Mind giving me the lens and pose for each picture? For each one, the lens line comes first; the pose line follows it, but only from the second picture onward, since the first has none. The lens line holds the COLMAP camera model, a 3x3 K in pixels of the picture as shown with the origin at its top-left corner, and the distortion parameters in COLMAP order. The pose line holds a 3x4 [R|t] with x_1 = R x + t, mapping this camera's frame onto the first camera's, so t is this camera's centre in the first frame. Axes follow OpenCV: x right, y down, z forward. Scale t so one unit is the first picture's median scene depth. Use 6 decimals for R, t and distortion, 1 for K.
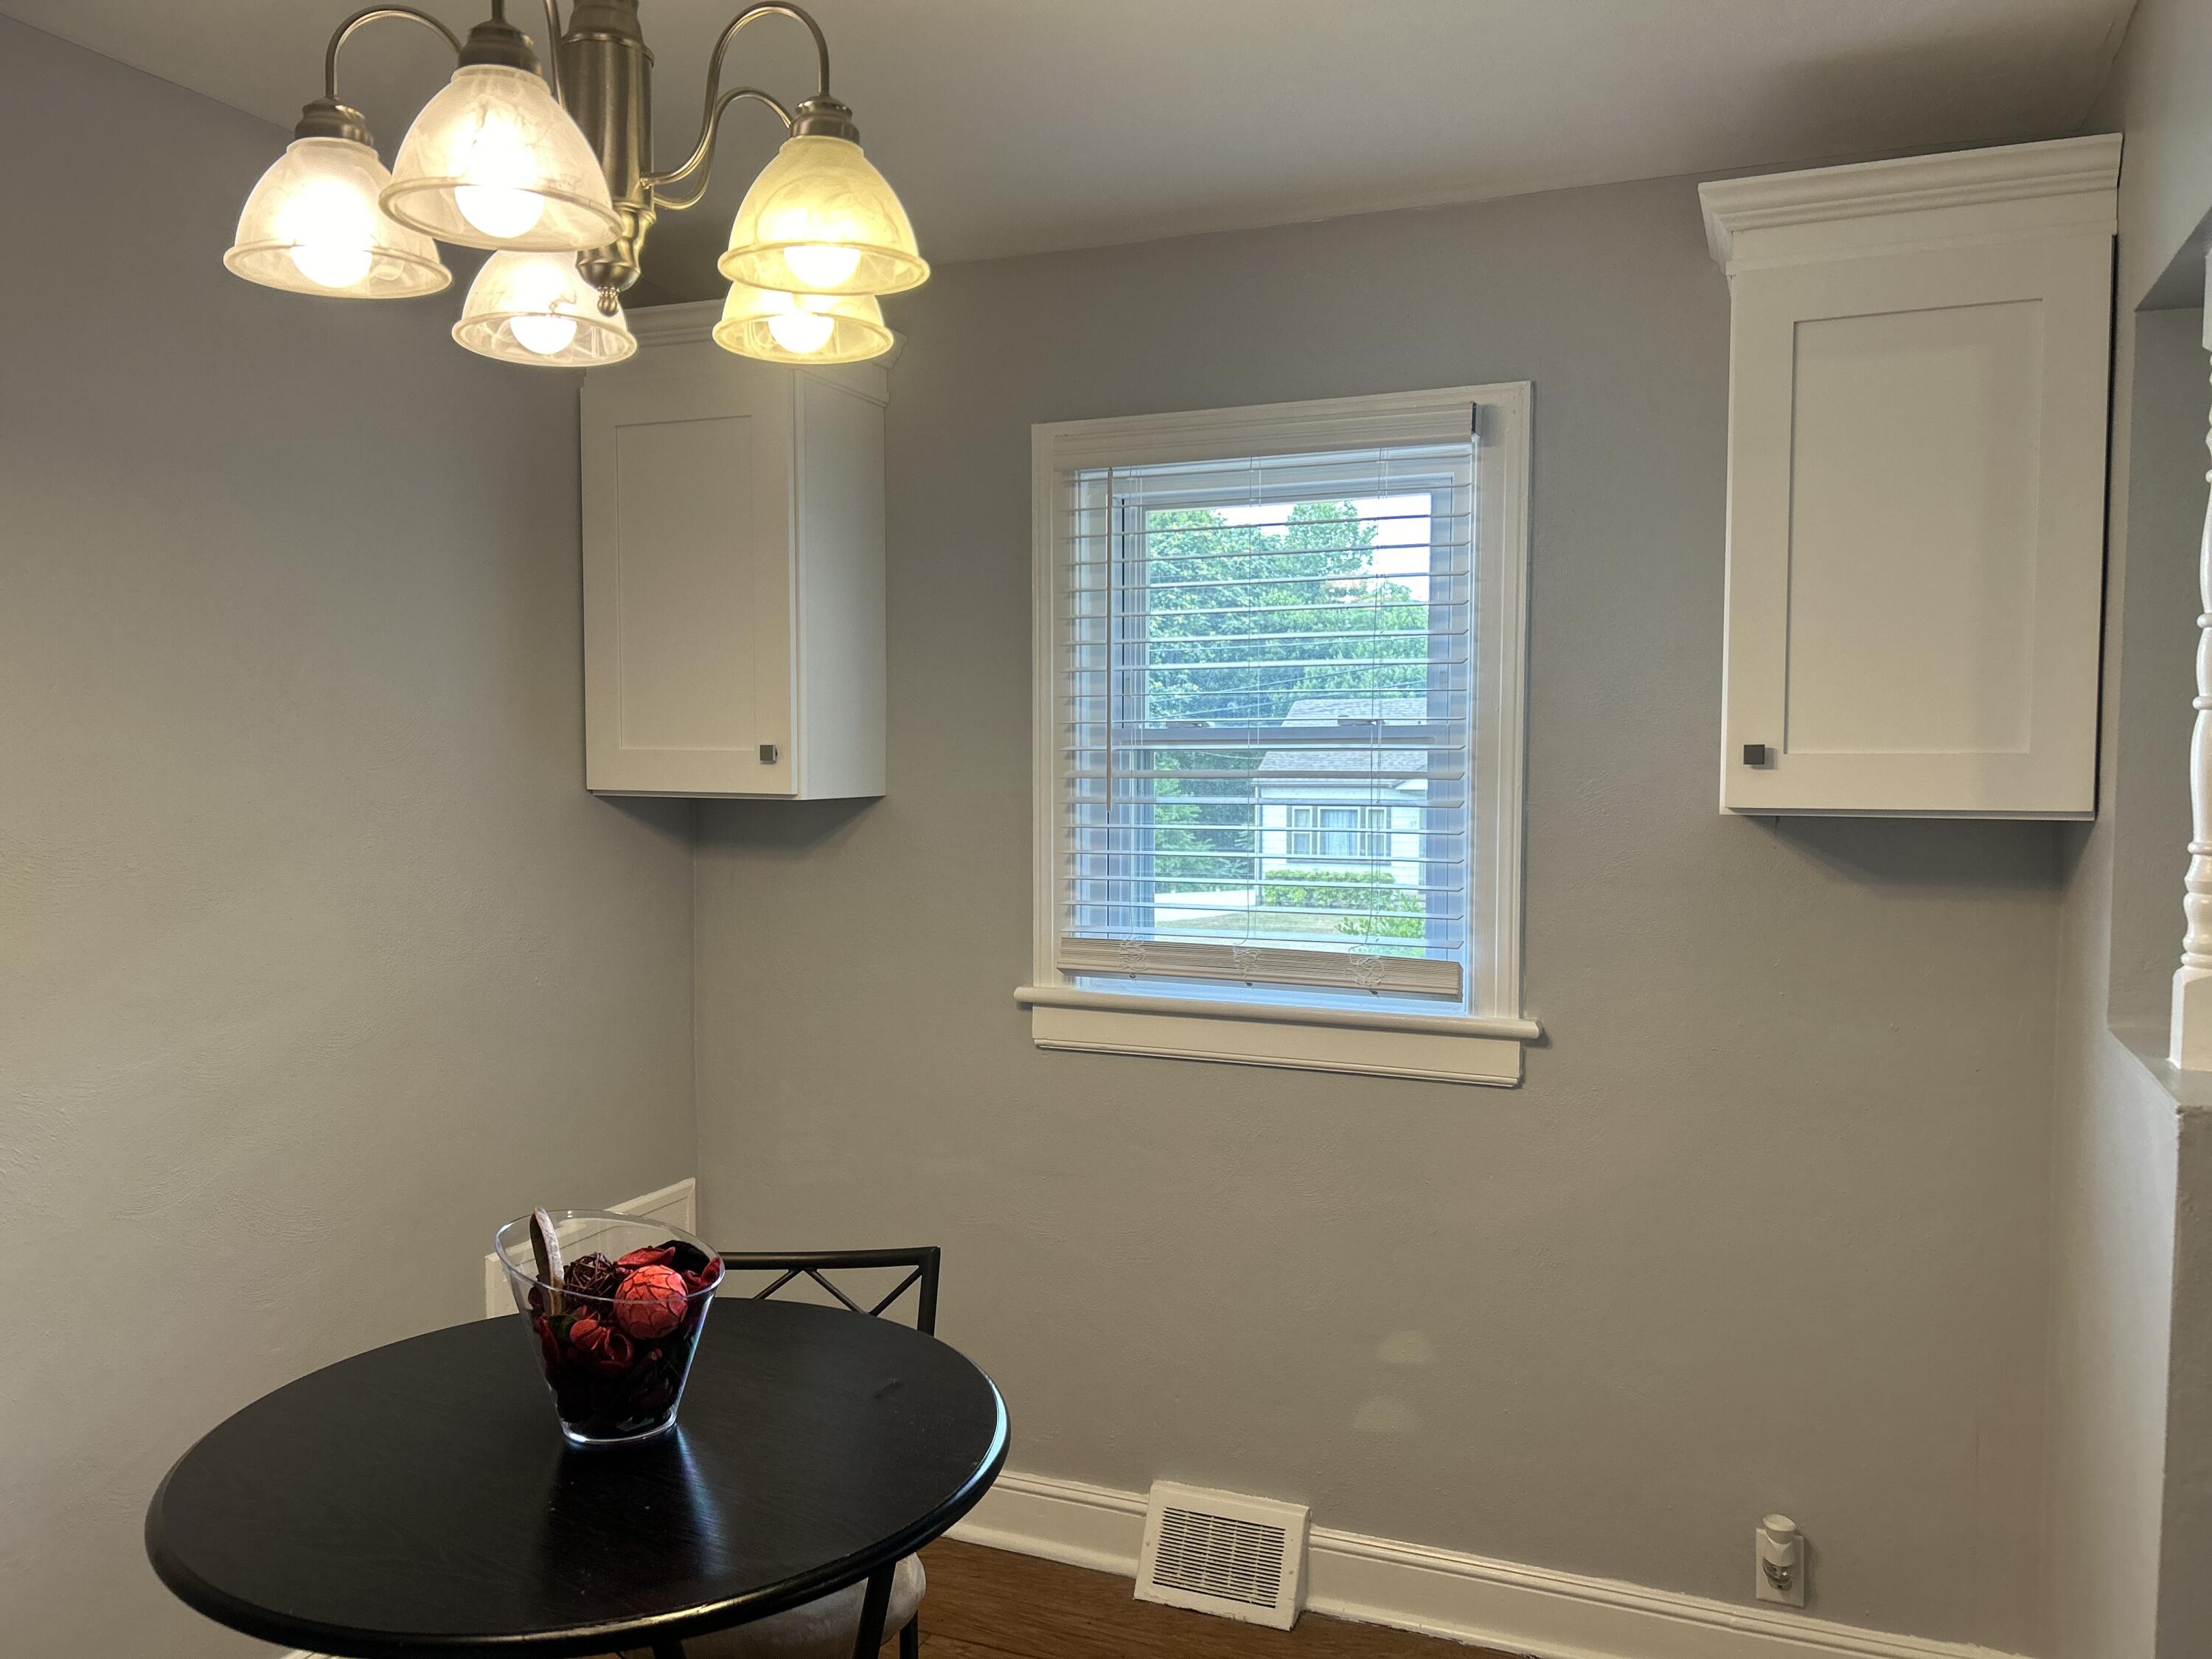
lens RADIAL K [[1622.1, 0, 1079.3], [0, 1622.1, 833.3], [0, 0, 1]] dist [0.189698, -0.448068]
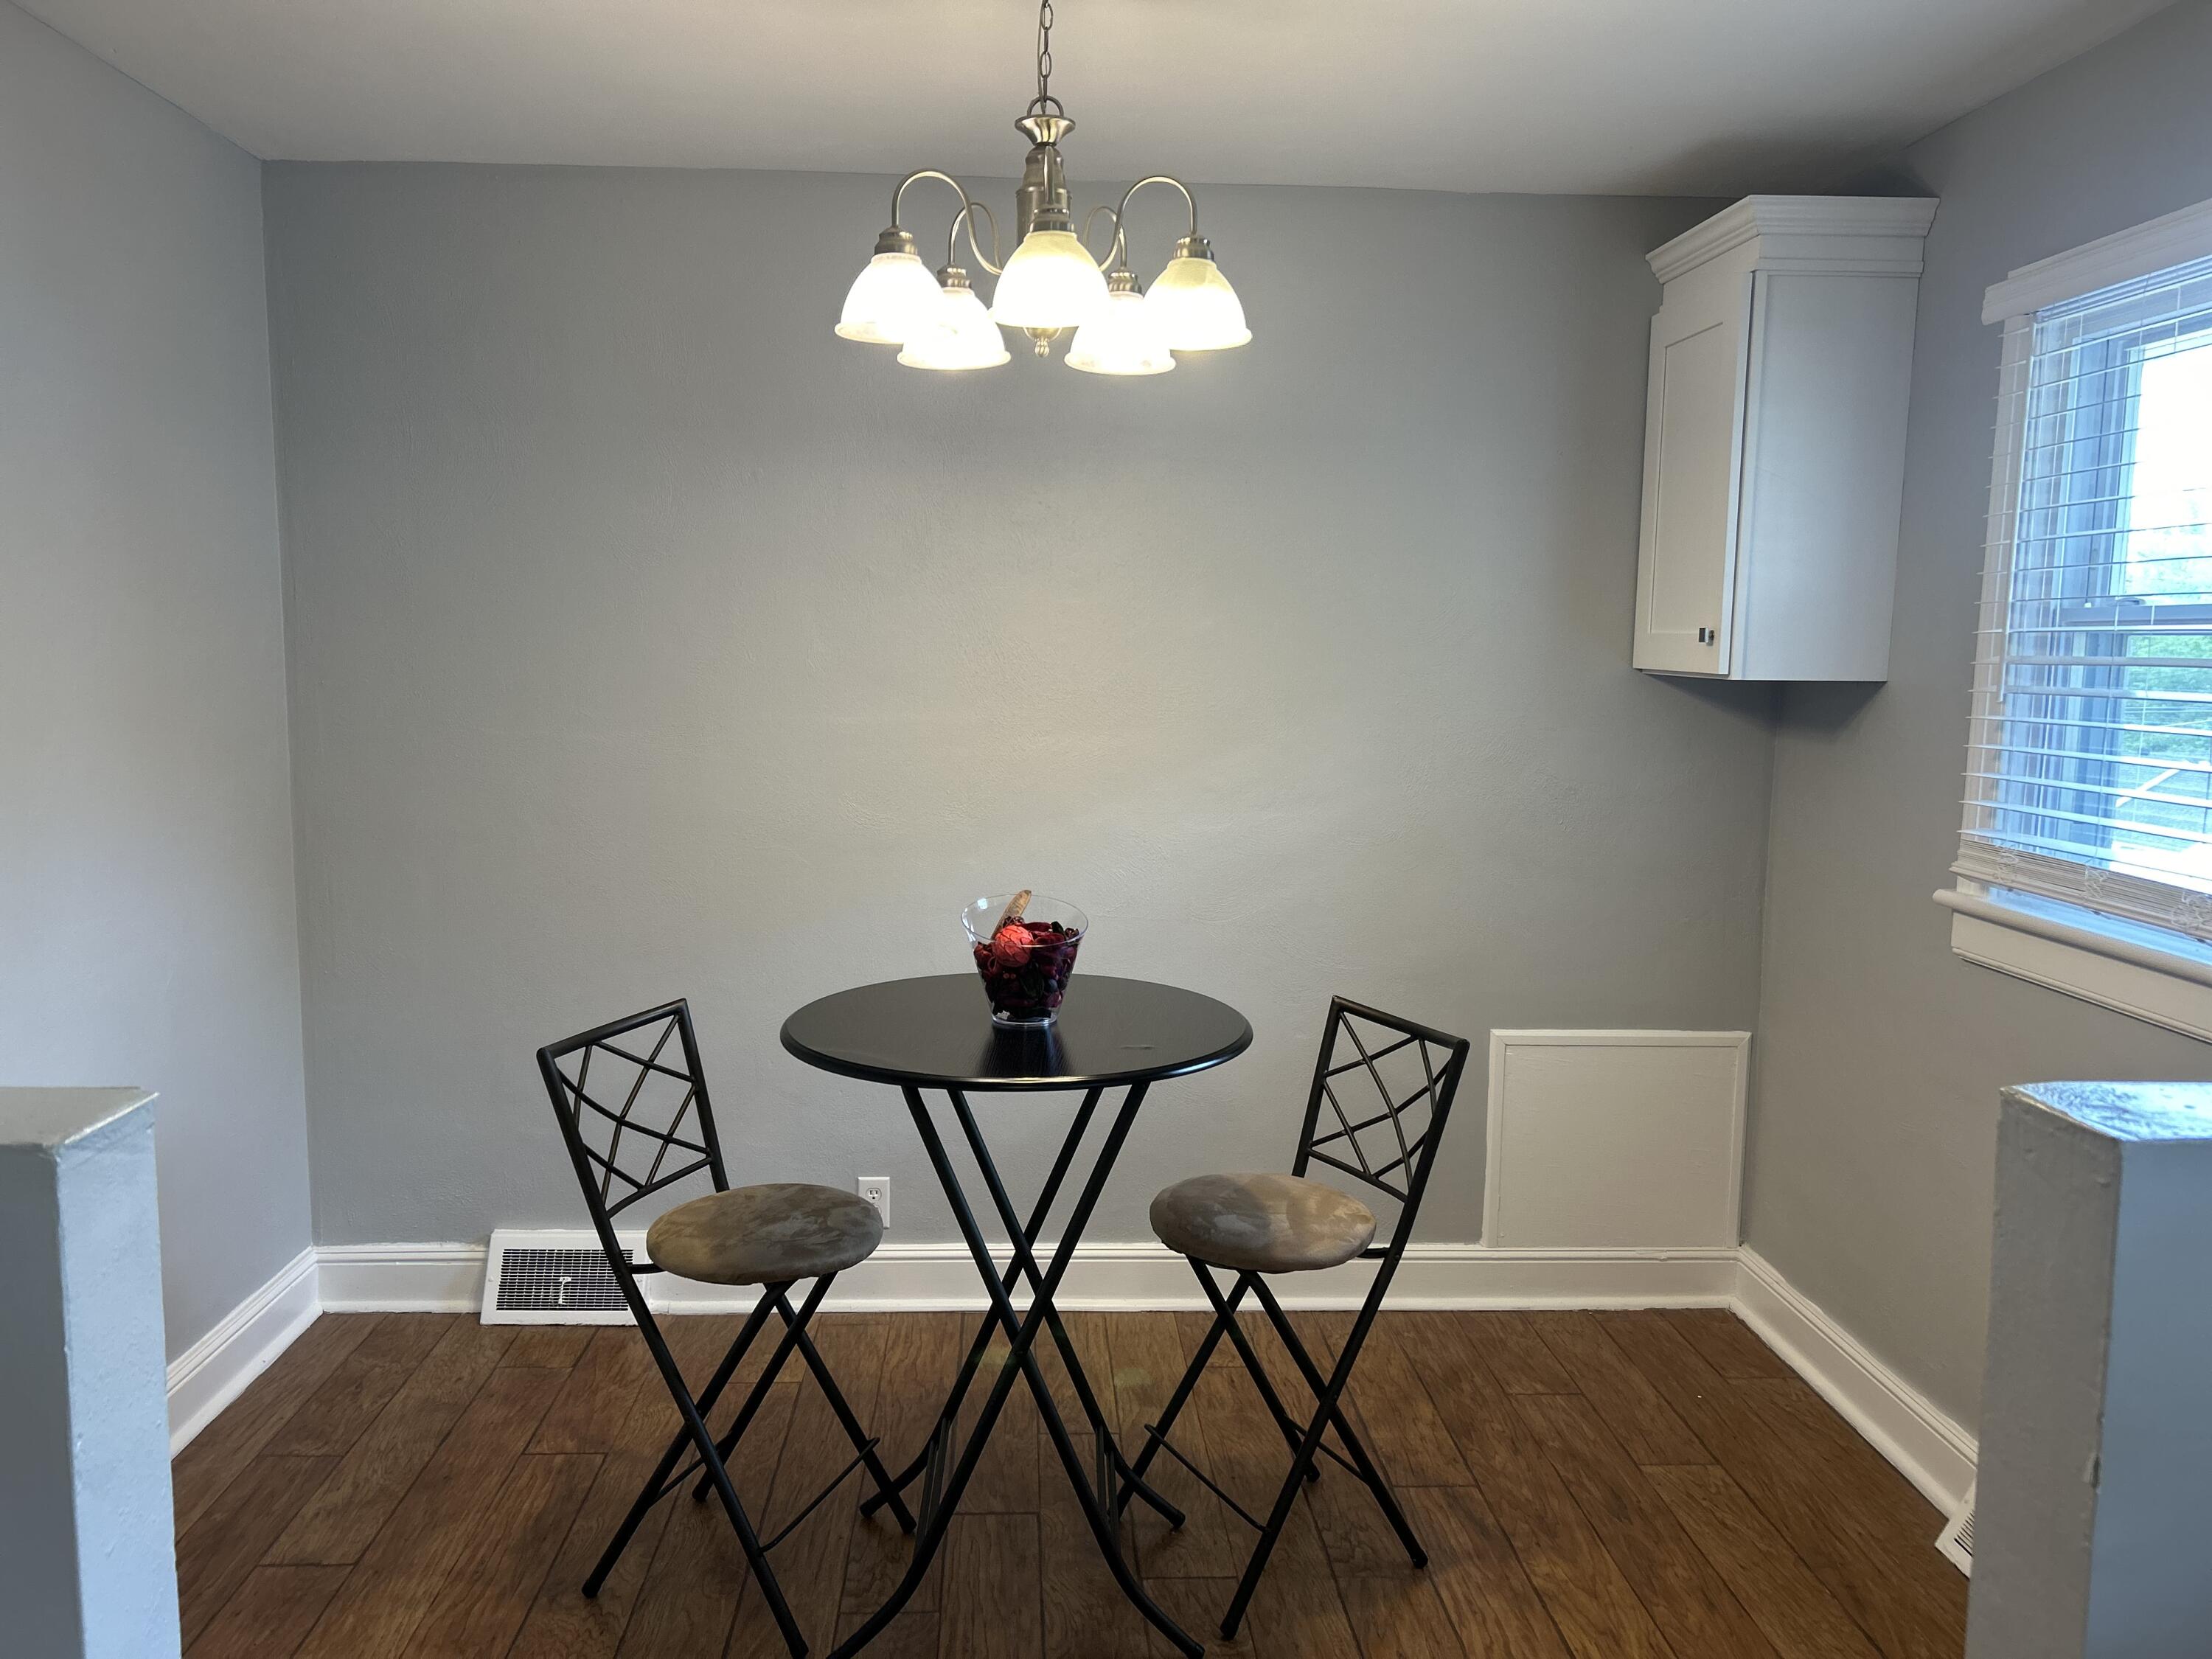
lens RADIAL K [[1649.8, 0, 1095.3], [0, 1649.8, 838.5], [0, 0, 1]] dist [0.032117, -0.002720]
pose [[0.439645, 0.112883, -0.891050, 0.615214], [-0.058506, 0.993563, 0.097003, 0.001460], [0.896264, 0.009485, 0.443419, 0.150753]]
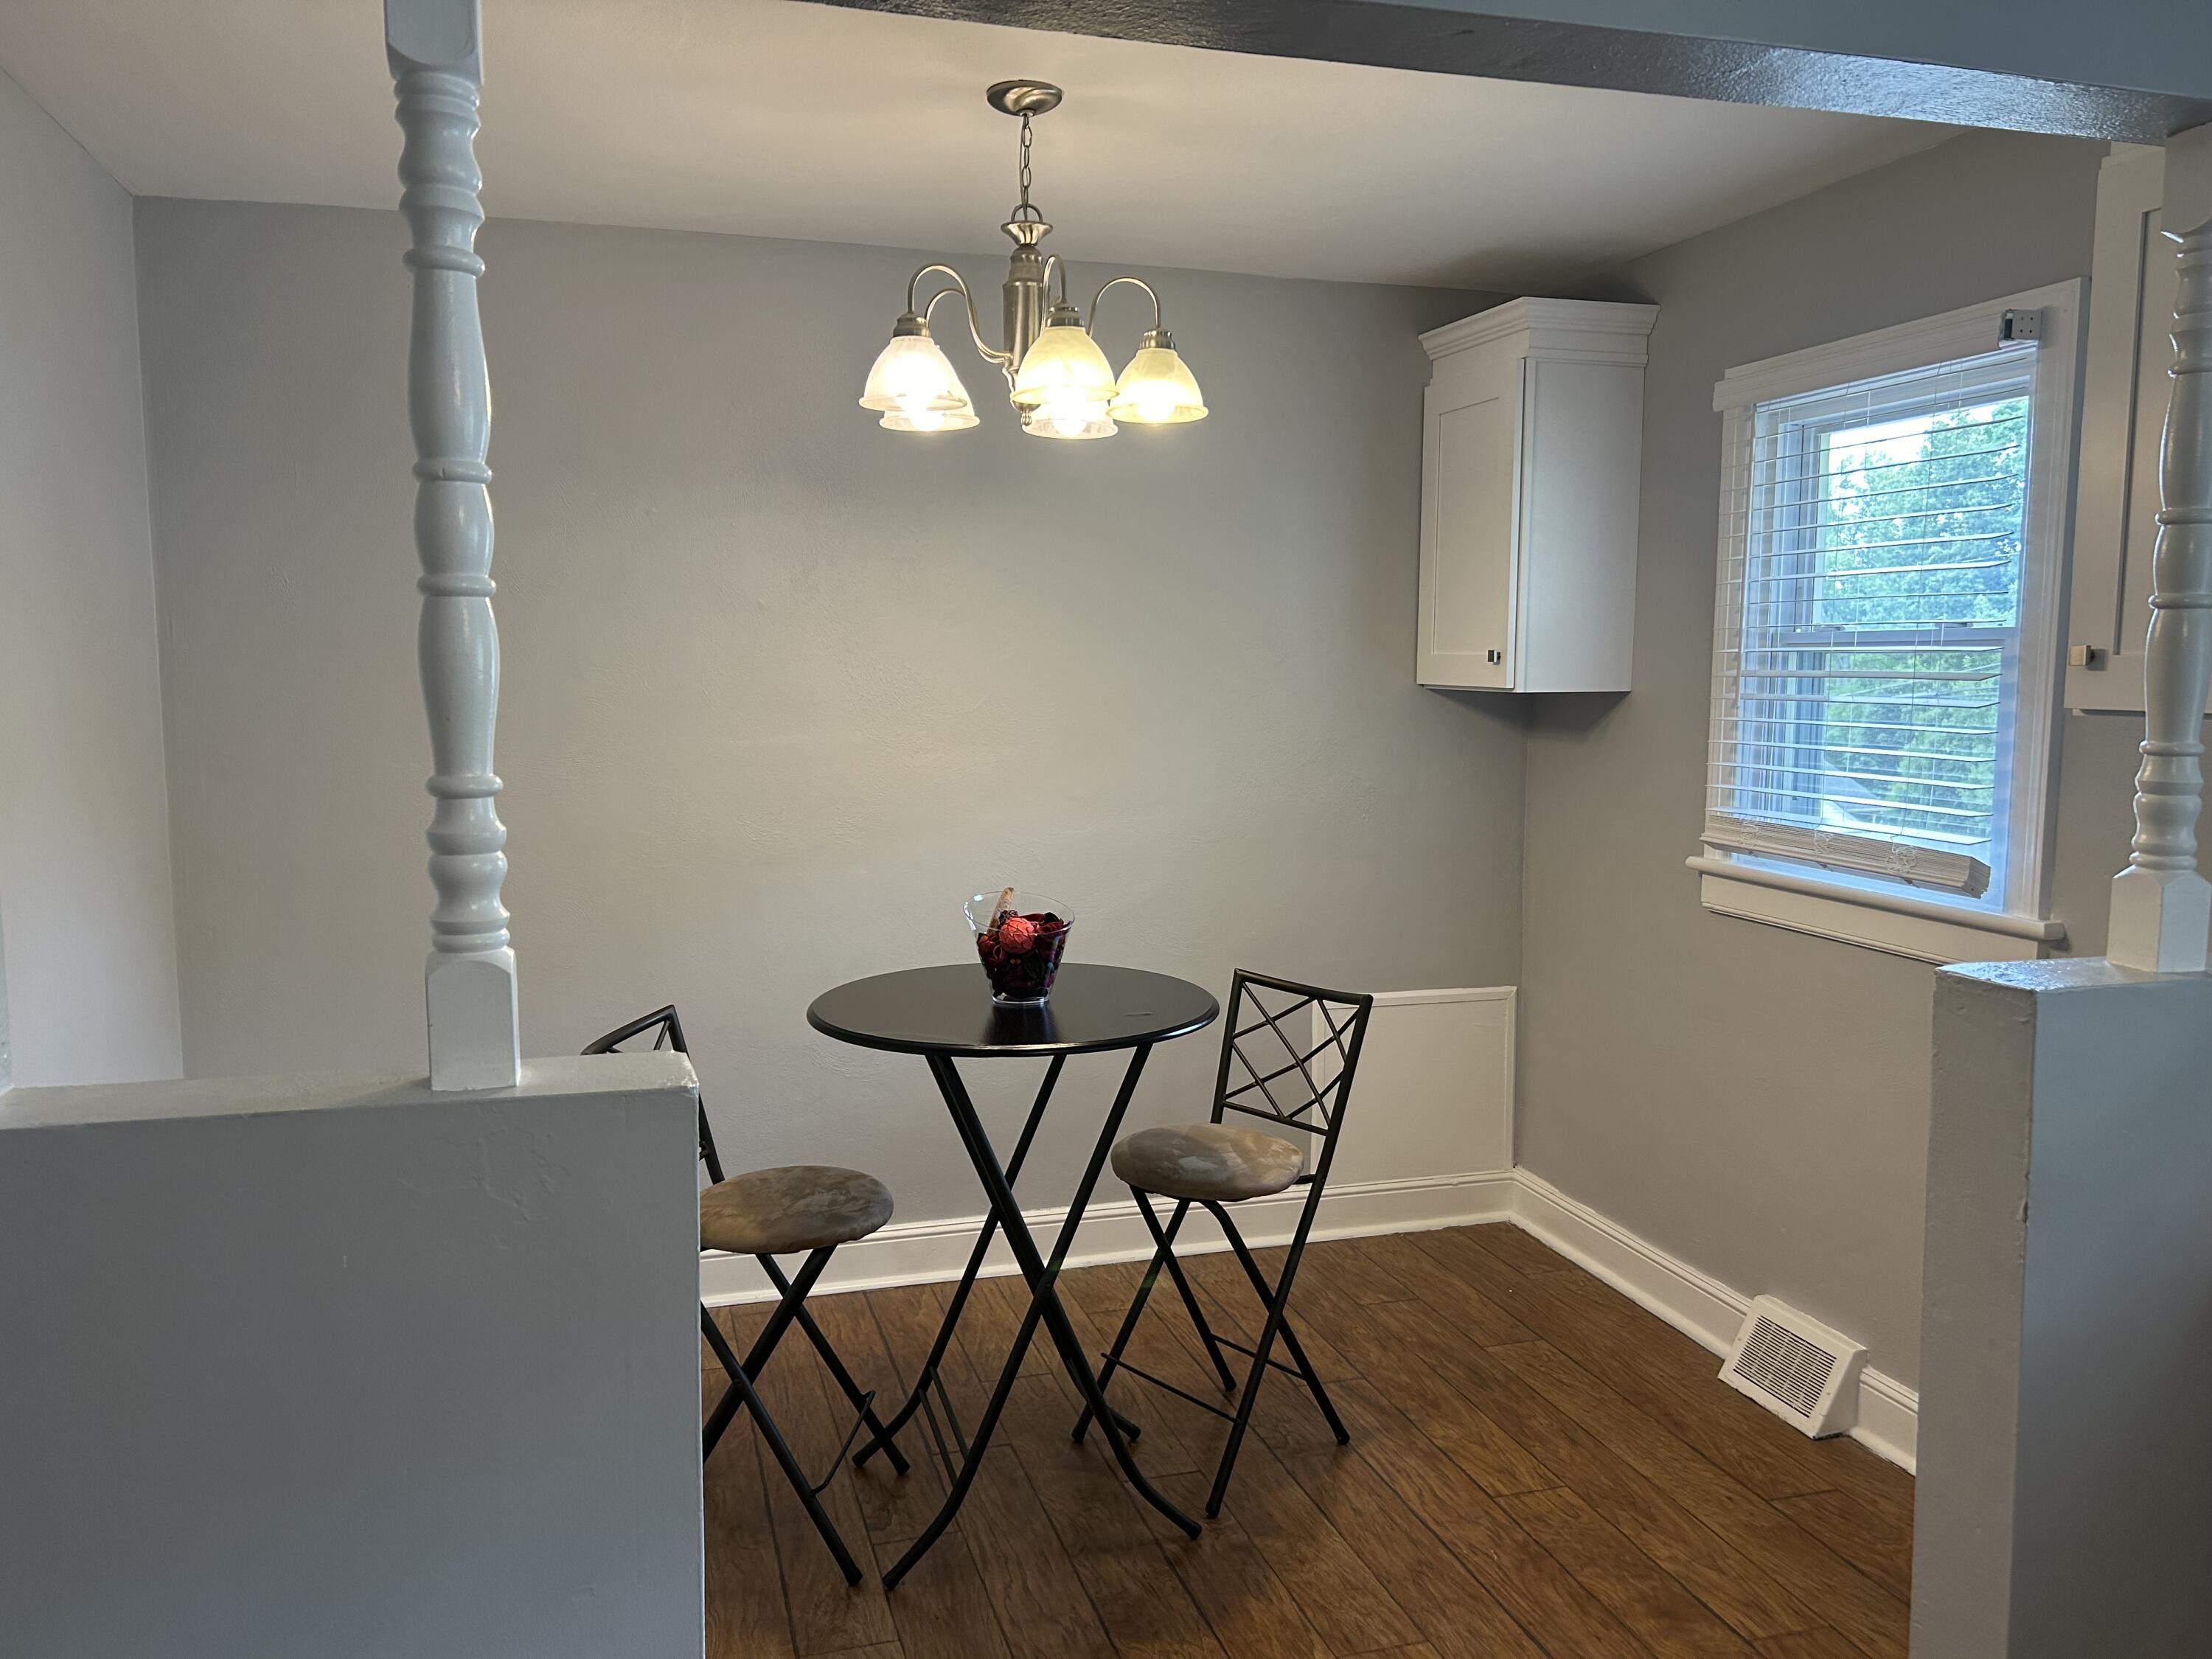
lens RADIAL K [[1638.5, 0, 1106.0], [0, 1638.5, 829.5], [0, 0, 1]] dist [0.077032, -0.105744]
pose [[0.640722, 0.080150, -0.763578, 0.617593], [-0.039431, 0.996659, 0.071530, 0.006885], [0.766760, -0.015722, 0.641742, -0.083125]]
